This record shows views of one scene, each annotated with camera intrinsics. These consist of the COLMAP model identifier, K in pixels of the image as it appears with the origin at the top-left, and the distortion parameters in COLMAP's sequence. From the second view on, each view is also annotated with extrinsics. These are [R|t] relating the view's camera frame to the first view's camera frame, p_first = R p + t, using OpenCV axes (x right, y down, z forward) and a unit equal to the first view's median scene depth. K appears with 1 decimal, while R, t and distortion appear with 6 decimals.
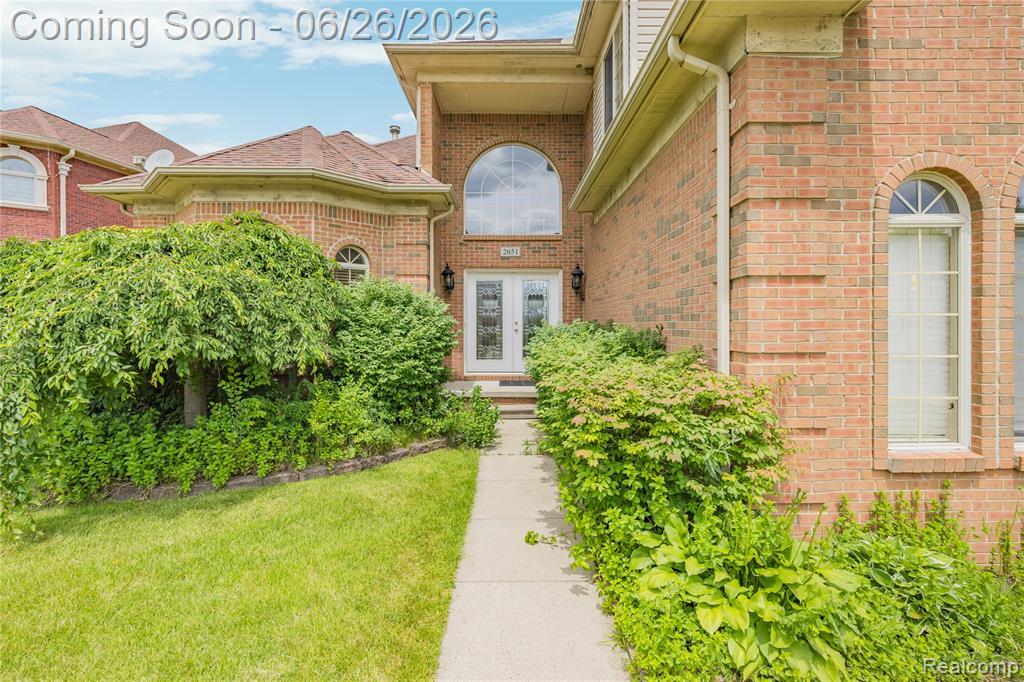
lens RADIAL K [[473.9, 0, 511.3], [0, 473.9, 318.0], [0, 0, 1]] dist [0.002276, 0.000141]
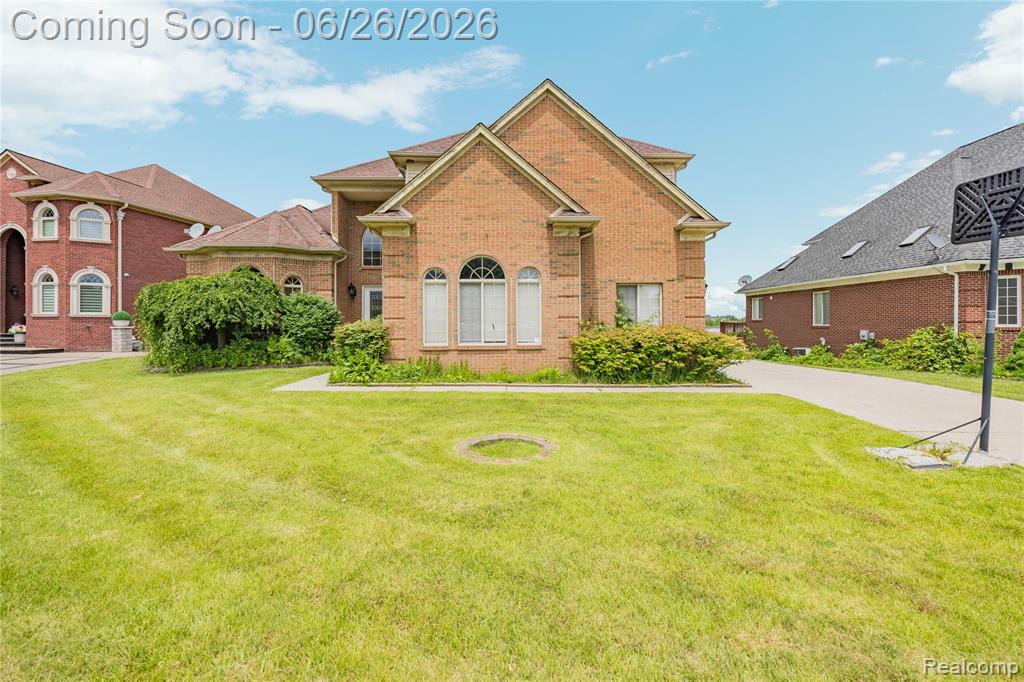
lens RADIAL K [[471.3, 0, 513.1], [0, 471.3, 312.8], [0, 0, 1]] dist [0.000427, -0.000070]
pose [[0.999787, -0.000578, 0.020617, 0.935182], [0.000773, 0.999955, -0.009440, 0.045846], [-0.020610, 0.009454, 0.999743, -1.741312]]
